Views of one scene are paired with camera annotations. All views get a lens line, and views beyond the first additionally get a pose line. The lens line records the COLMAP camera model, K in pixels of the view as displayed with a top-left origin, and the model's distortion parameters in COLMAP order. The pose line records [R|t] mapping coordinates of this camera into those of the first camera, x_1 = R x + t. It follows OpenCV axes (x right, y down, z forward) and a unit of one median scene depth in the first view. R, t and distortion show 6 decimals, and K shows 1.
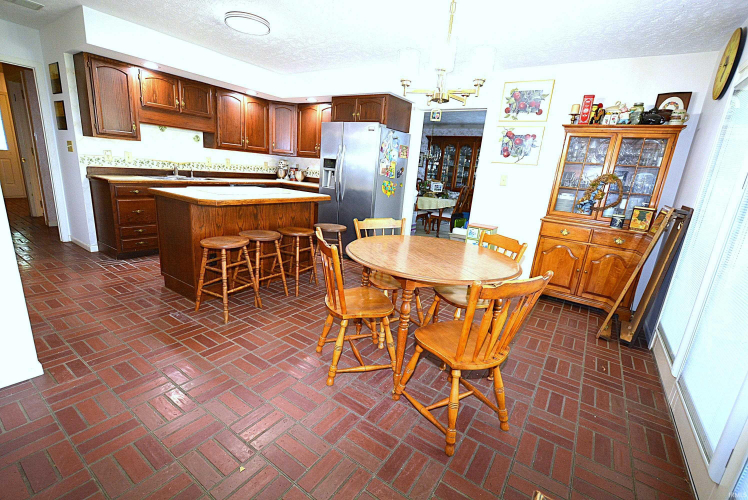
lens RADIAL K [[329.6, 0, 375.8], [0, 329.6, 250.0], [0, 0, 1]] dist [-0.001563, -0.000317]
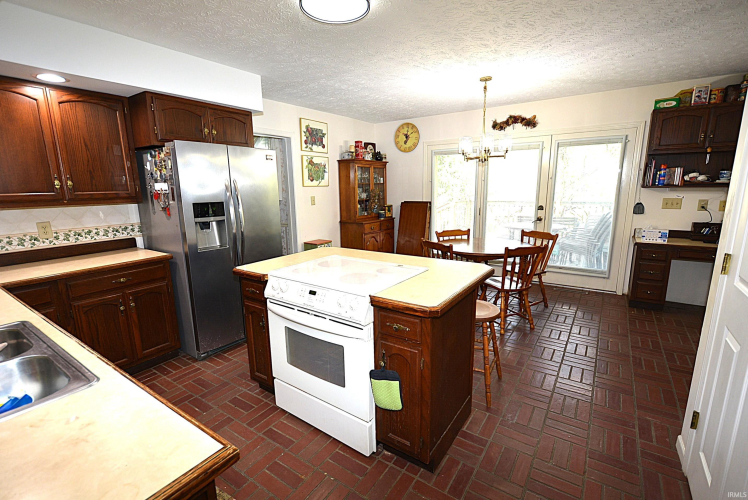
lens RADIAL K [[329.6, 0, 374.1], [0, 329.6, 250.0], [0, 0, 1]] dist [-0.001563, -0.000317]
pose [[0.033105, -0.273961, 0.961171, -0.840030], [0.256490, 0.931819, 0.256761, -0.310134], [-0.965980, 0.238031, 0.101116, 0.750398]]
